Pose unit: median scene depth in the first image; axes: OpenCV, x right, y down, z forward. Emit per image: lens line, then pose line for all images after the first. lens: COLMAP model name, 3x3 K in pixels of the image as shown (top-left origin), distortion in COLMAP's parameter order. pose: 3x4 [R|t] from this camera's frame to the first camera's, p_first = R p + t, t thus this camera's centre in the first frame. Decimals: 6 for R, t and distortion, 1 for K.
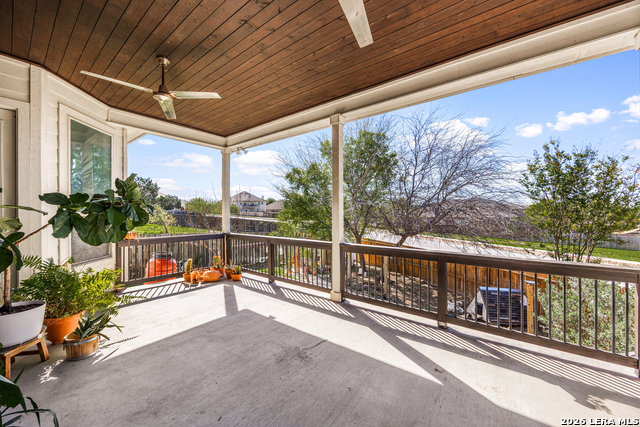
lens RADIAL K [[244.1, 0, 322.1], [0, 244.1, 214.8], [0, 0, 1]] dist [-0.000327, -0.000134]
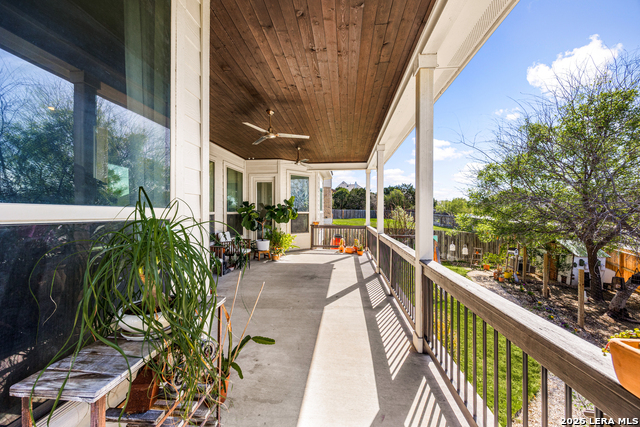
lens RADIAL K [[244.1, 0, 322.1], [0, 244.1, 214.8], [0, 0, 1]] dist [-0.000327, -0.000134]
pose [[0.535737, 0.008447, -0.844343, 1.021623], [-0.006794, 0.999961, 0.005693, 0.000152], [0.844358, 0.002686, 0.535773, -0.051447]]
